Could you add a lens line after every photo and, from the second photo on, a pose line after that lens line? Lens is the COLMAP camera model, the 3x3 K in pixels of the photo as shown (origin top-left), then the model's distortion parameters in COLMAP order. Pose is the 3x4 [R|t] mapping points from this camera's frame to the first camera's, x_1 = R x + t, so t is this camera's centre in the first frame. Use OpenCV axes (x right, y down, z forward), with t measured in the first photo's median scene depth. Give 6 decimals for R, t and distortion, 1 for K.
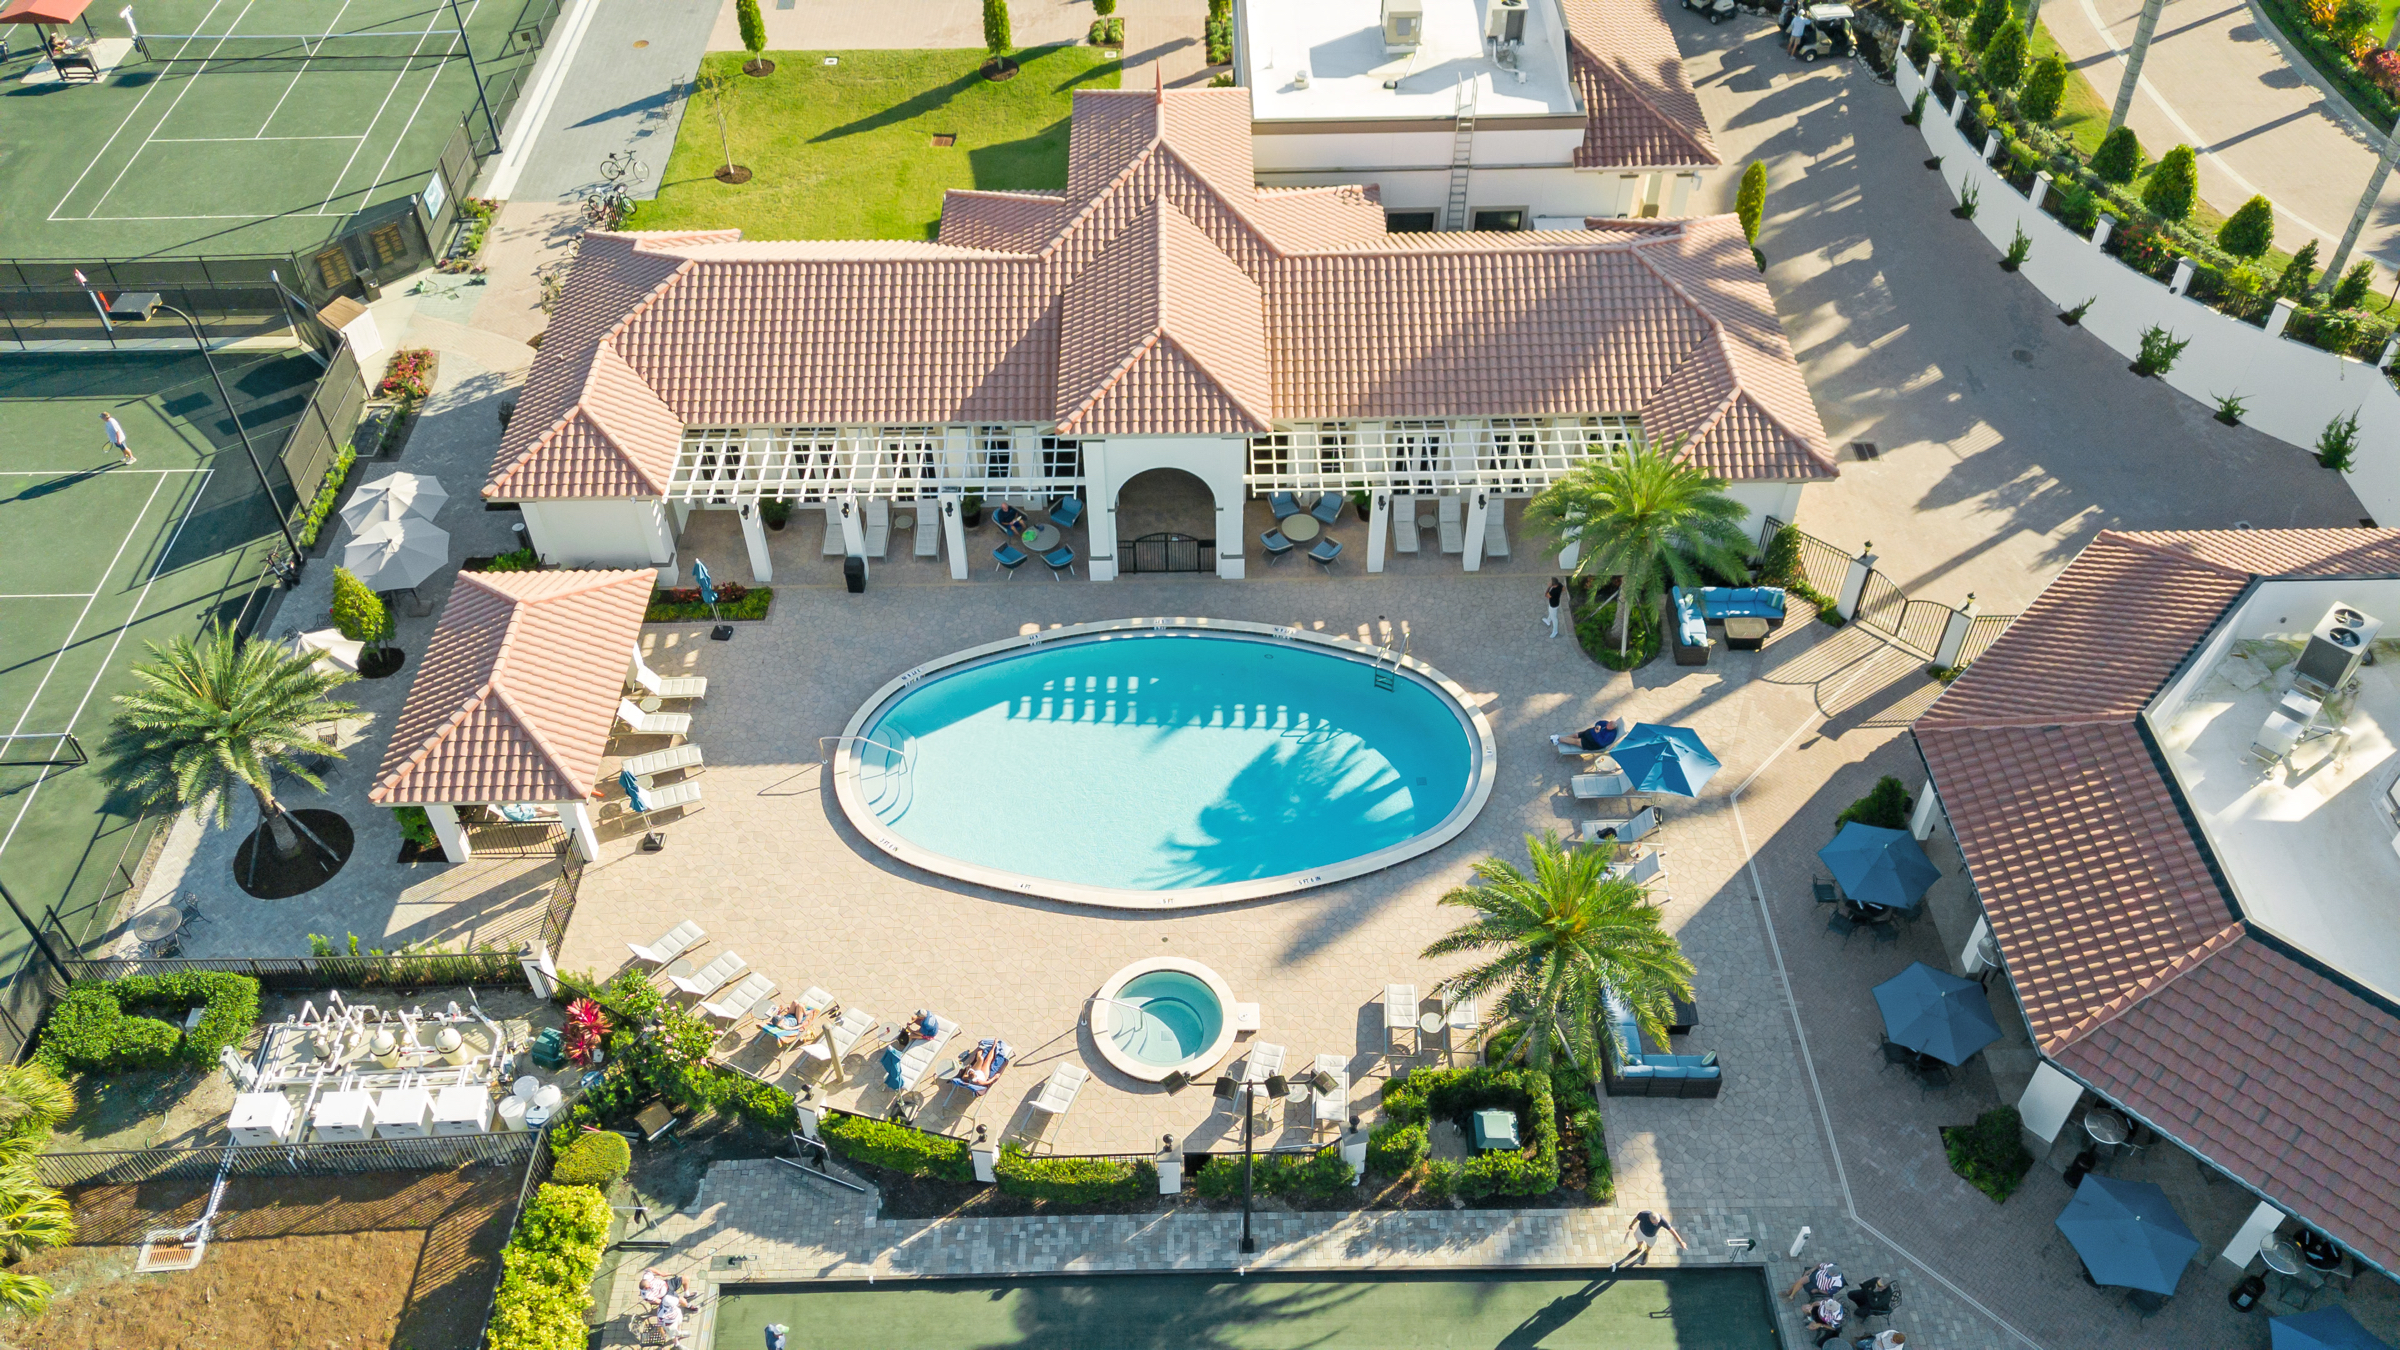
lens RADIAL K [[1883.9, 0, 1193.9], [0, 1883.9, 653.6], [0, 0, 1]] dist [0.114862, -0.191471]
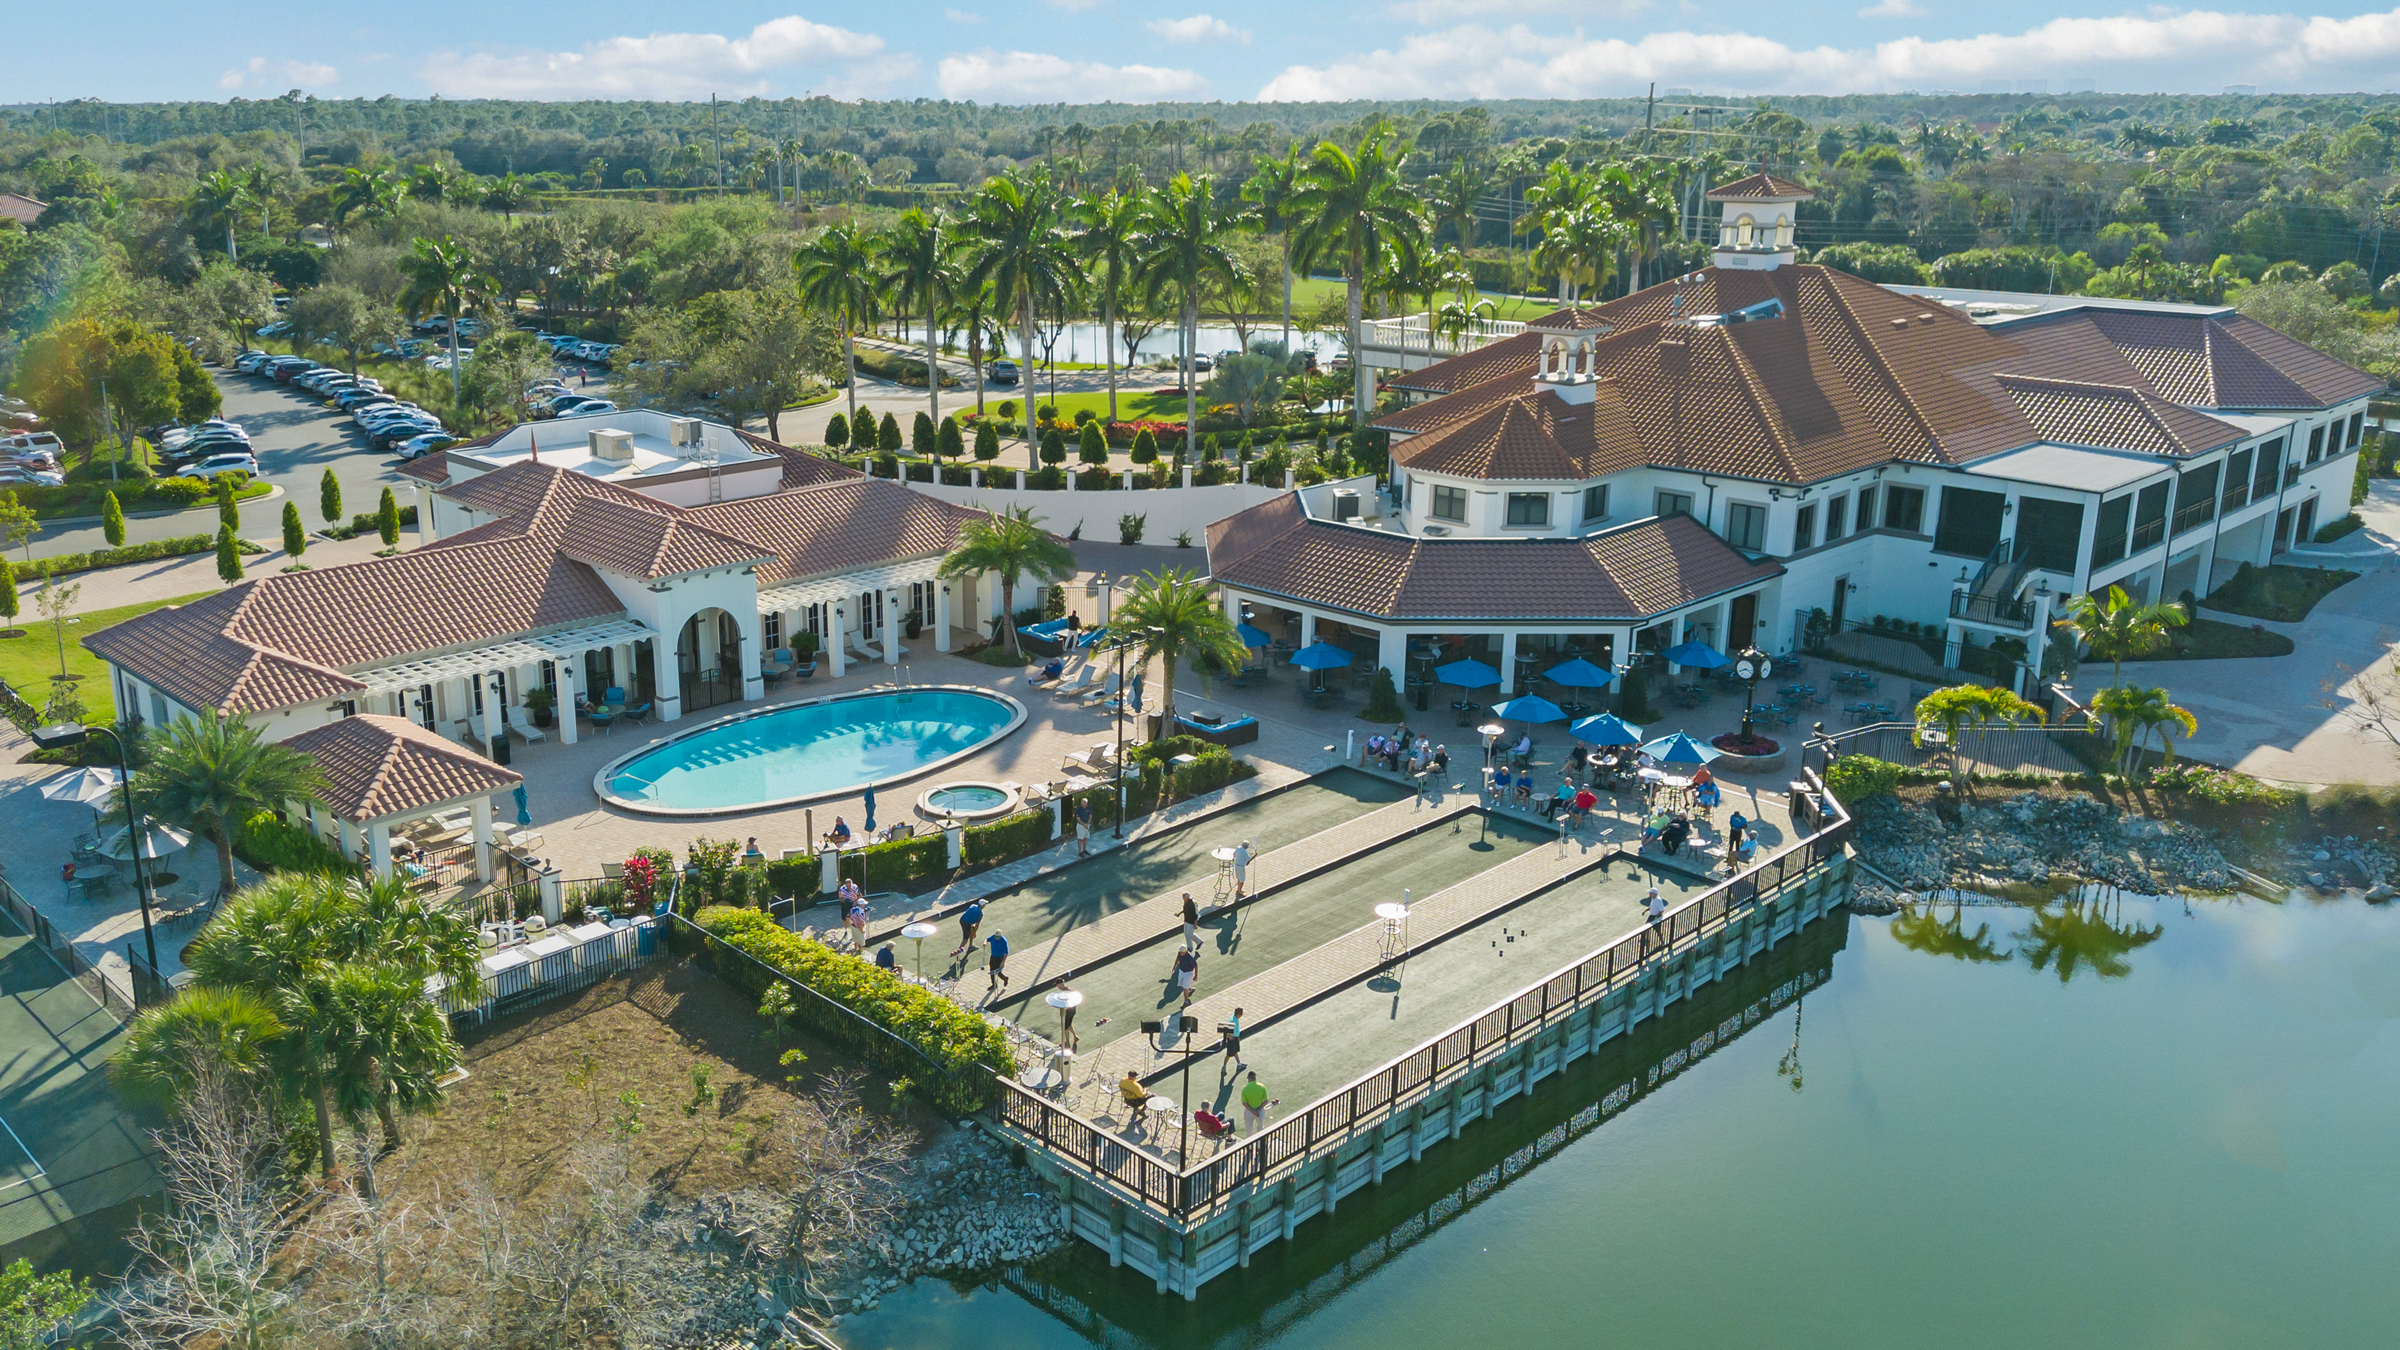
lens RADIAL K [[1934.1, 0, 1189.9], [0, 1934.1, 677.0], [0, 0, 1]] dist [0.129173, -0.229678]
pose [[0.708995, -0.210210, 0.673155, -0.722589], [0.500424, 0.822535, -0.270209, 0.497003], [-0.496892, 0.528440, 0.688367, -0.128145]]
